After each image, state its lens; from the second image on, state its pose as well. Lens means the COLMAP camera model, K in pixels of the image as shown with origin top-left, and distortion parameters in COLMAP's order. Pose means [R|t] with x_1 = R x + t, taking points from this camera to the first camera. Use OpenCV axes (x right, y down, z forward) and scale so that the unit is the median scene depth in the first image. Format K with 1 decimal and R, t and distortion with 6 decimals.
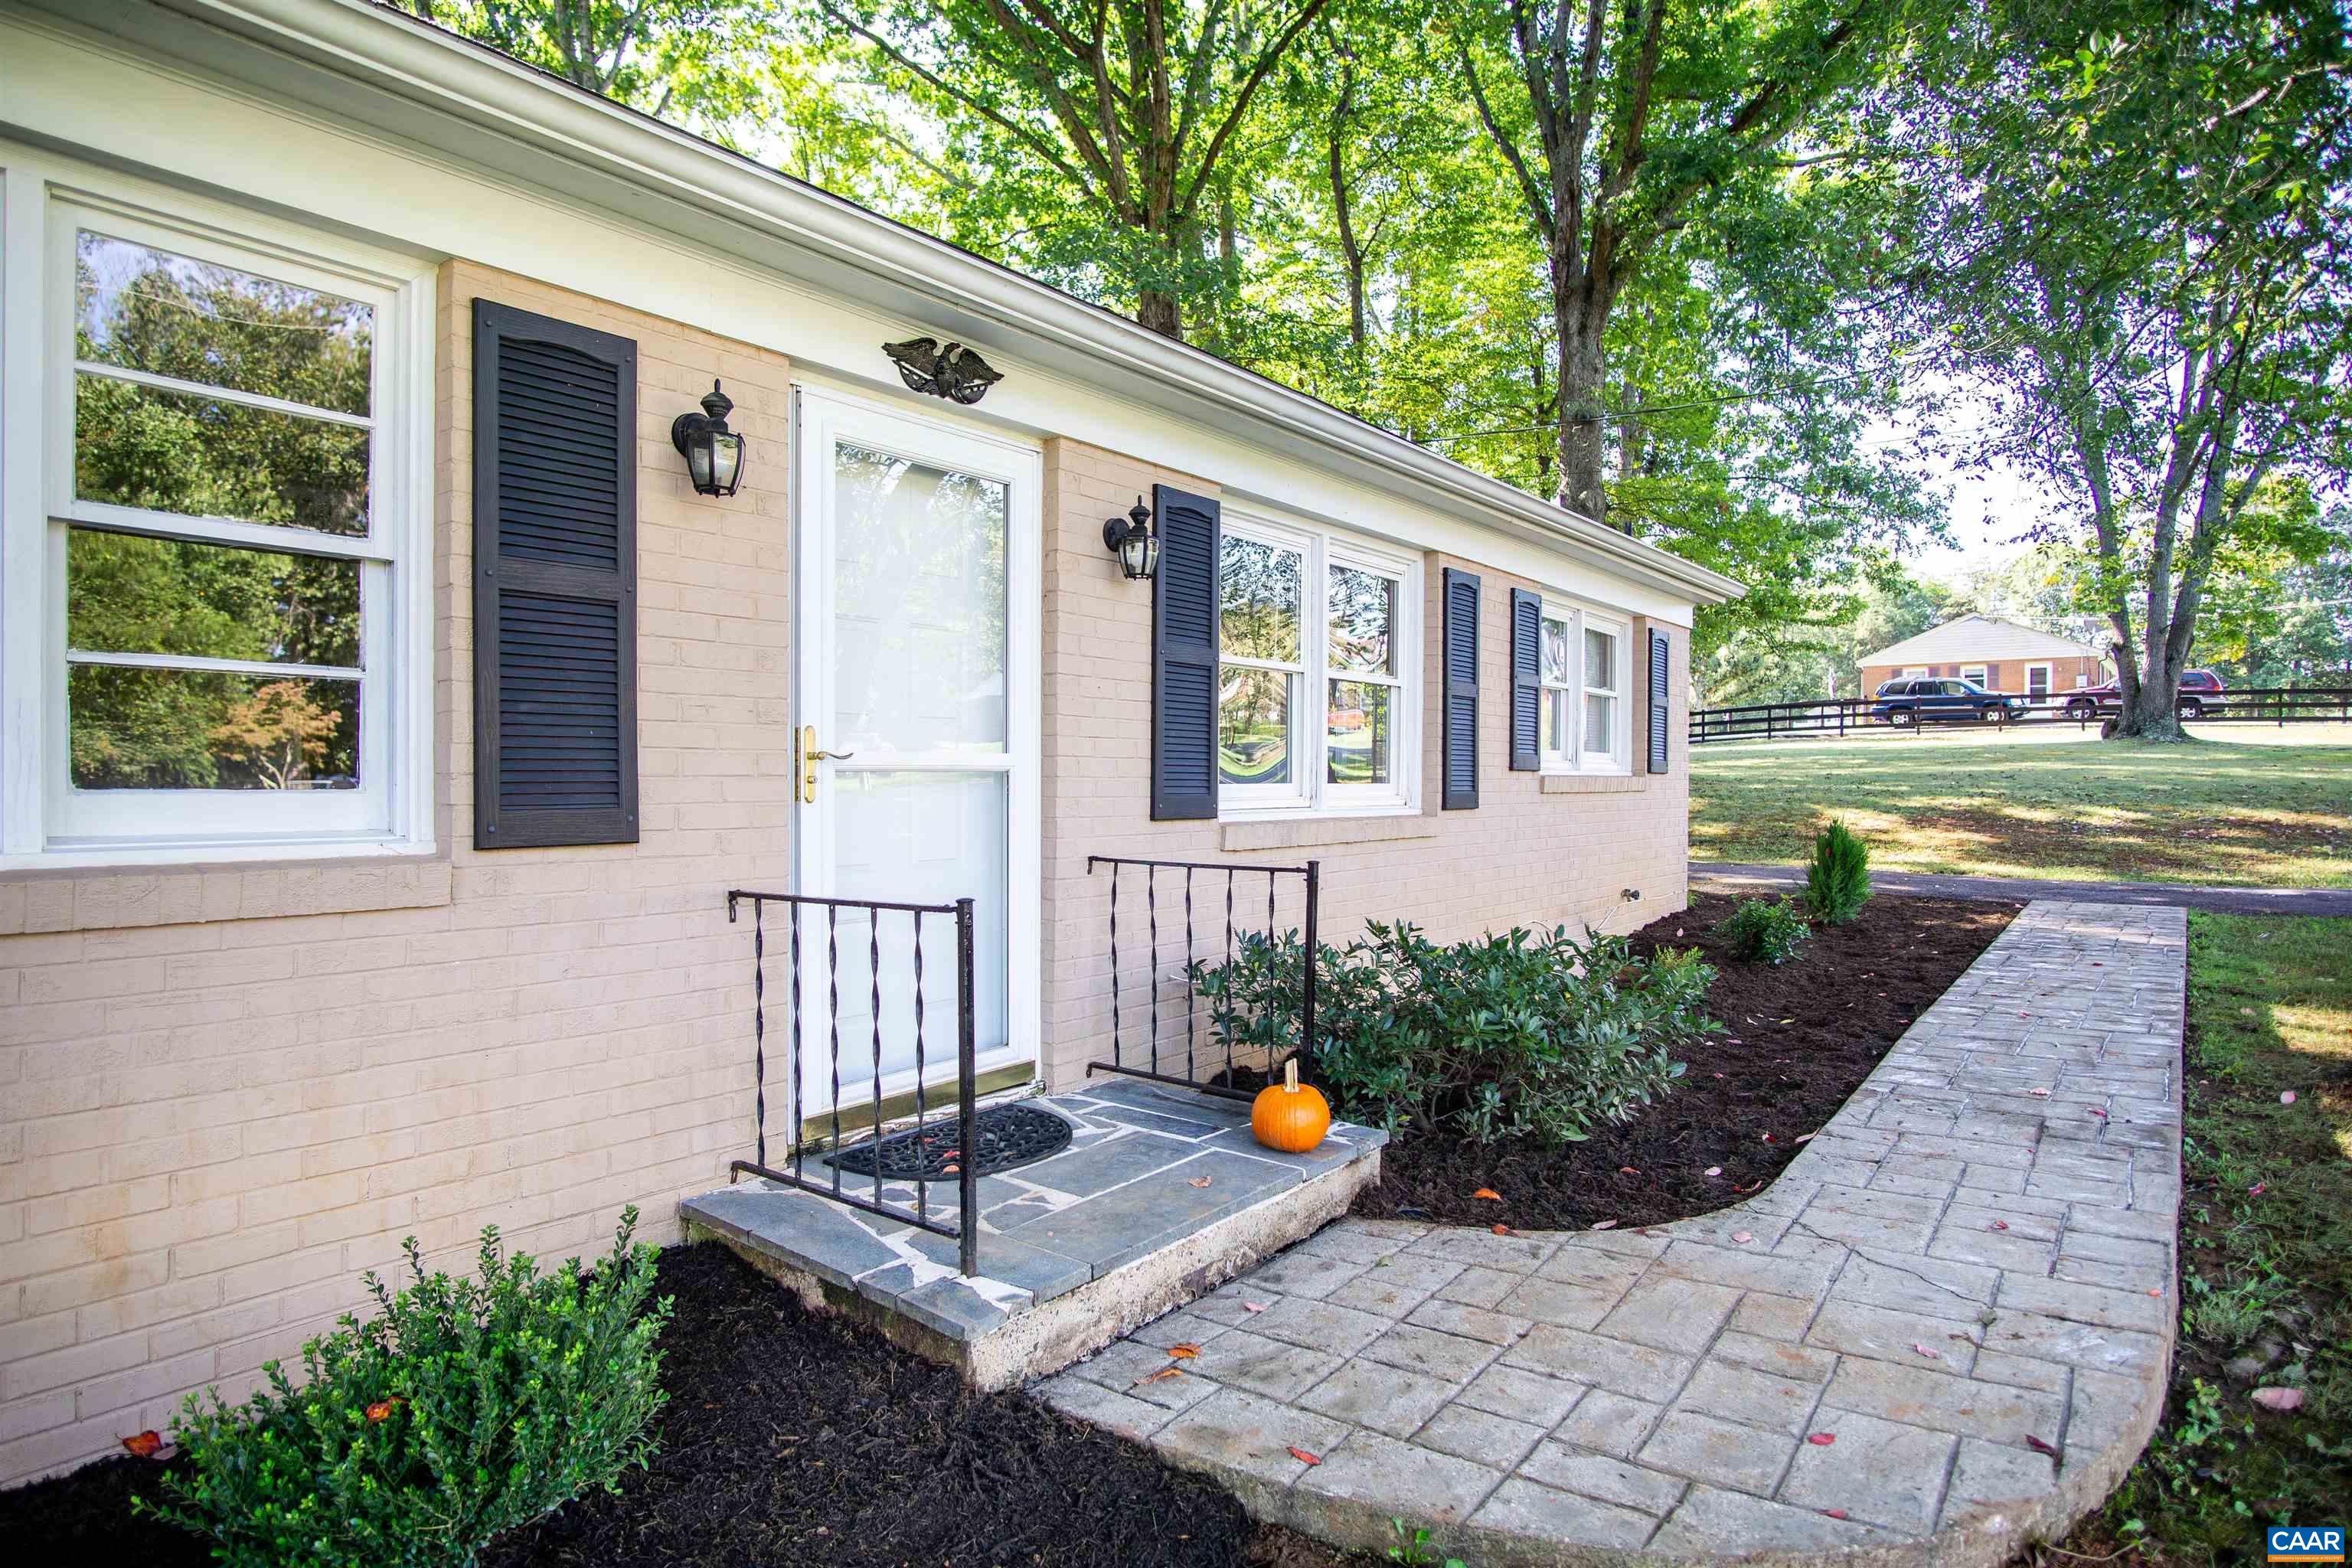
lens RADIAL K [[1297.2, 0, 1167.8], [0, 1297.2, 775.3], [0, 0, 1]] dist [-0.023734, 0.005695]
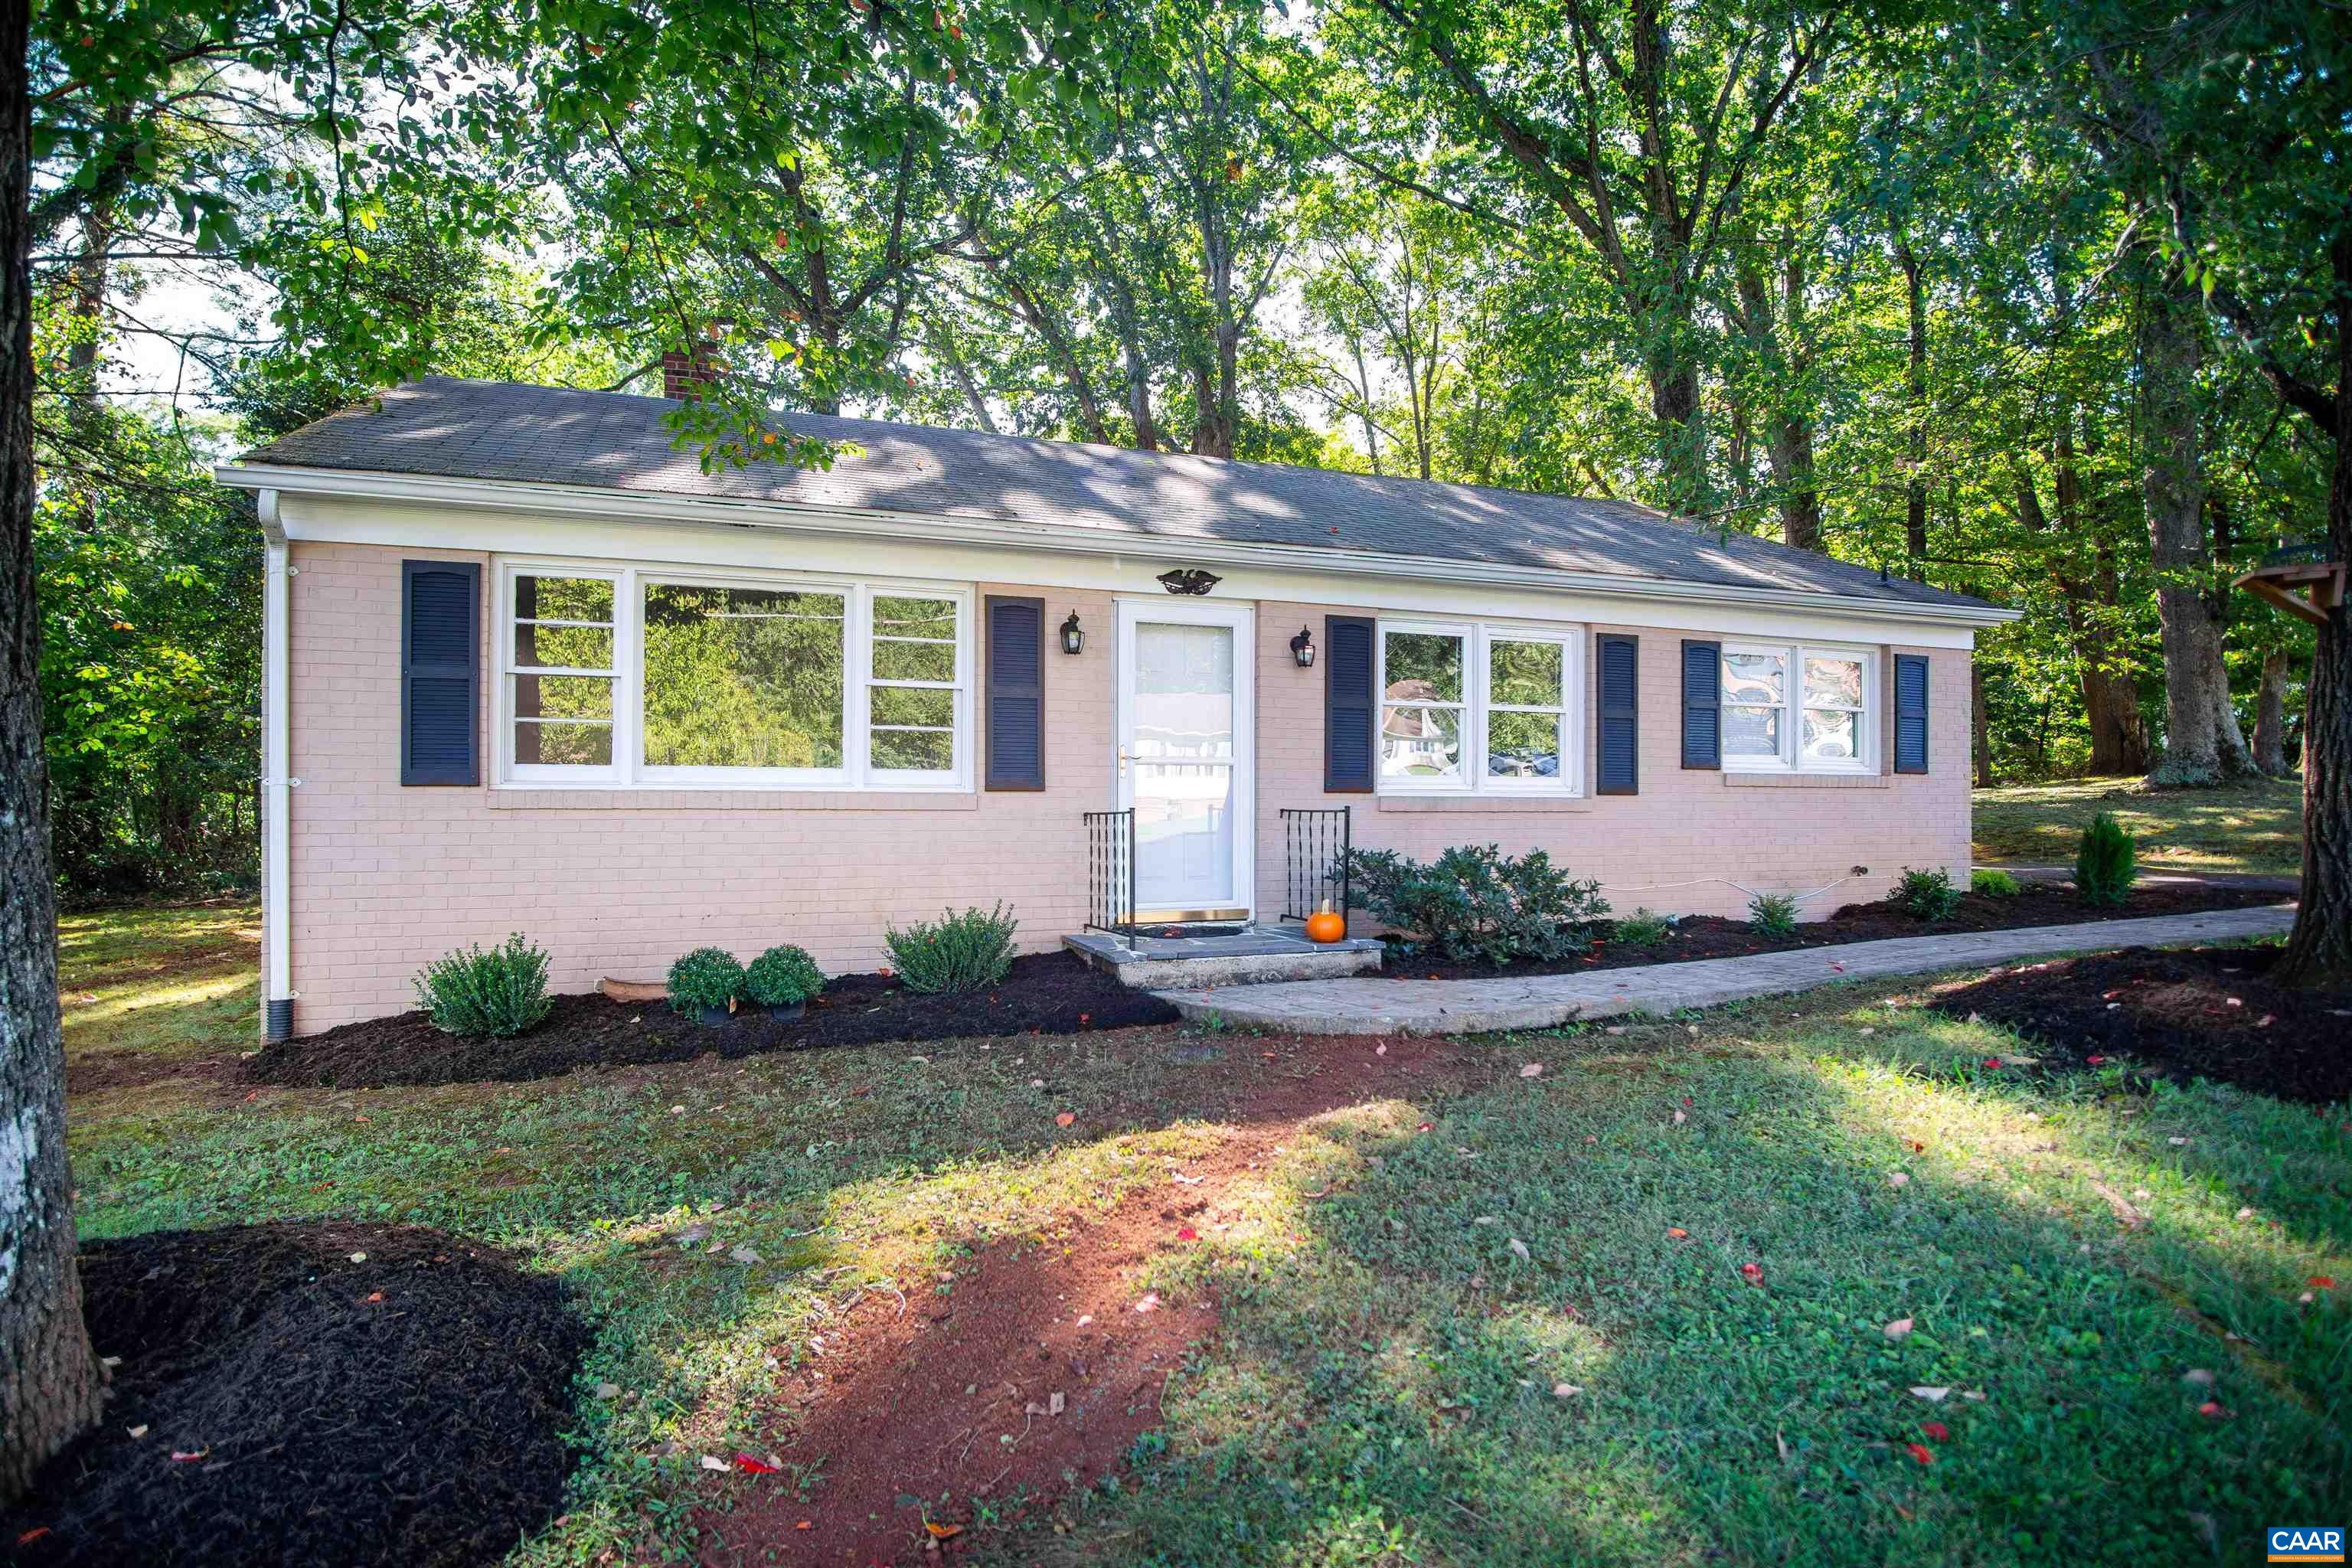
lens RADIAL K [[1297.2, 0, 1159.2], [0, 1297.2, 776.6], [0, 0, 1]] dist [-0.023734, 0.005695]
pose [[0.869486, -0.008971, -0.493875, 0.864958], [-0.000461, 0.999820, -0.018971, 0.058218], [0.493957, 0.016723, 0.869326, -0.924910]]
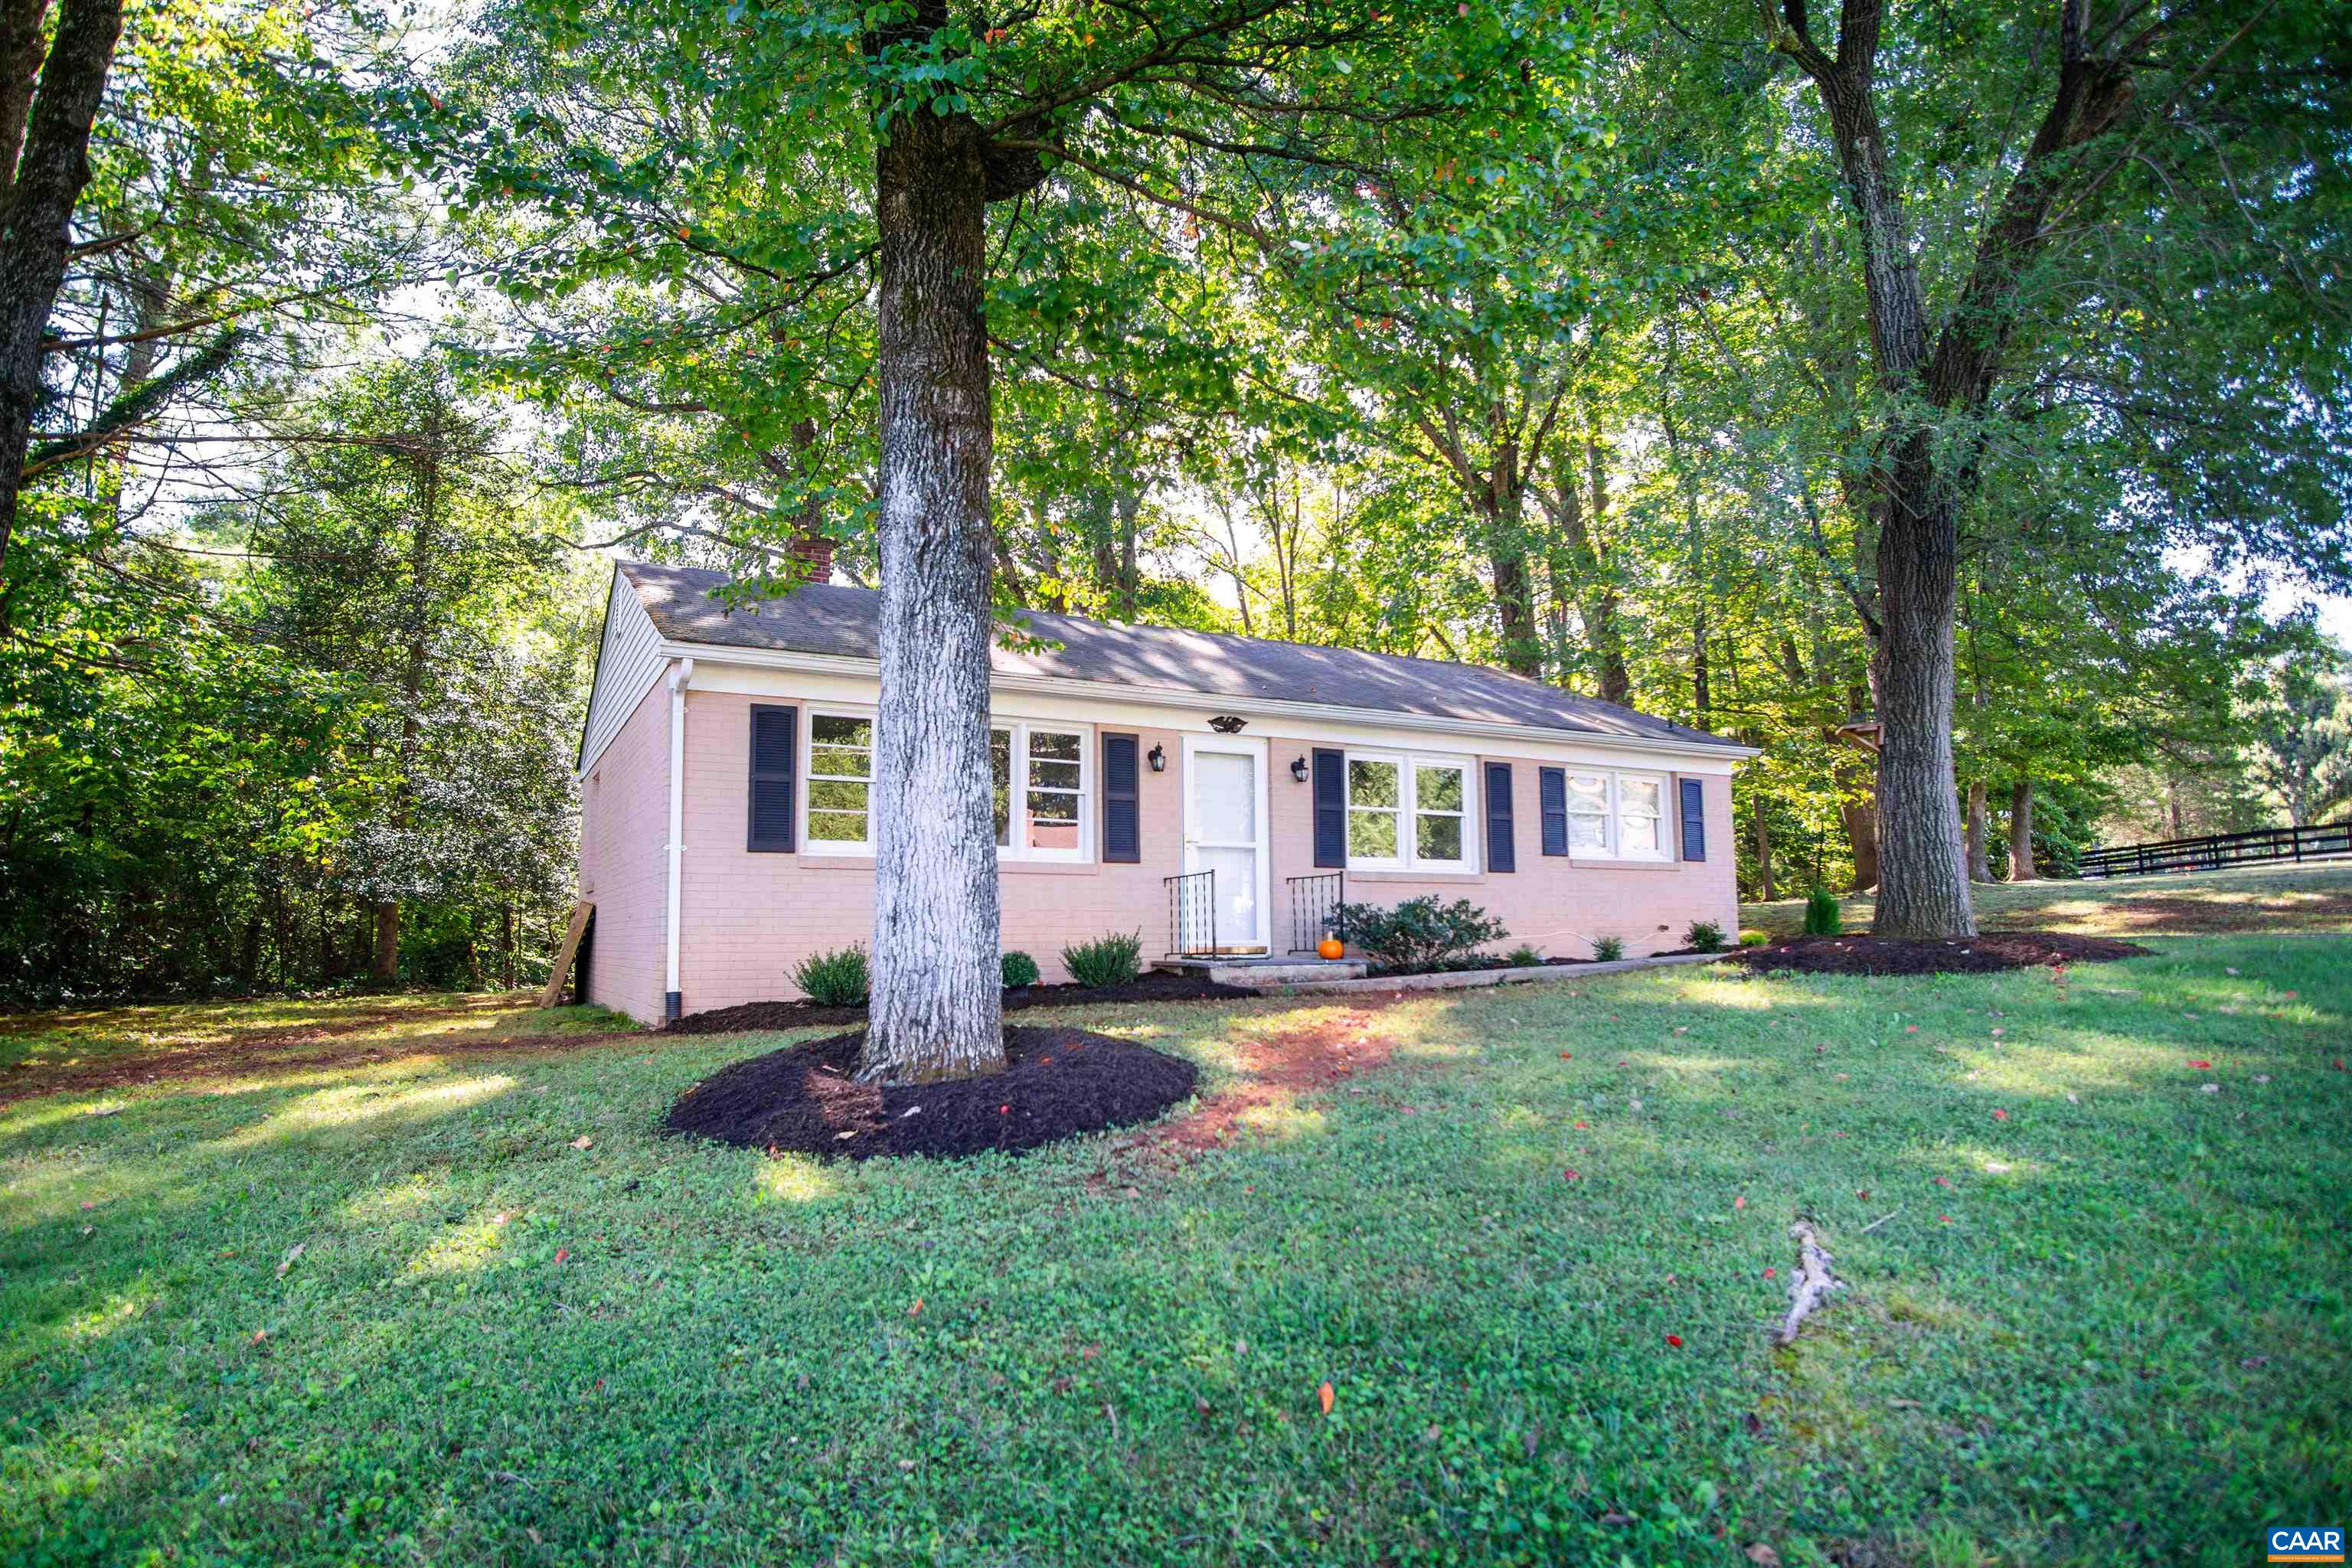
lens RADIAL K [[1297.2, 0, 1174.9], [0, 1297.2, 769.0], [0, 0, 1]] dist [-0.023734, 0.005695]
pose [[0.926923, -0.056905, -0.370913, 0.914352], [0.009276, 0.991608, -0.128950, 0.220231], [0.375138, 0.116086, 0.919671, -2.051581]]
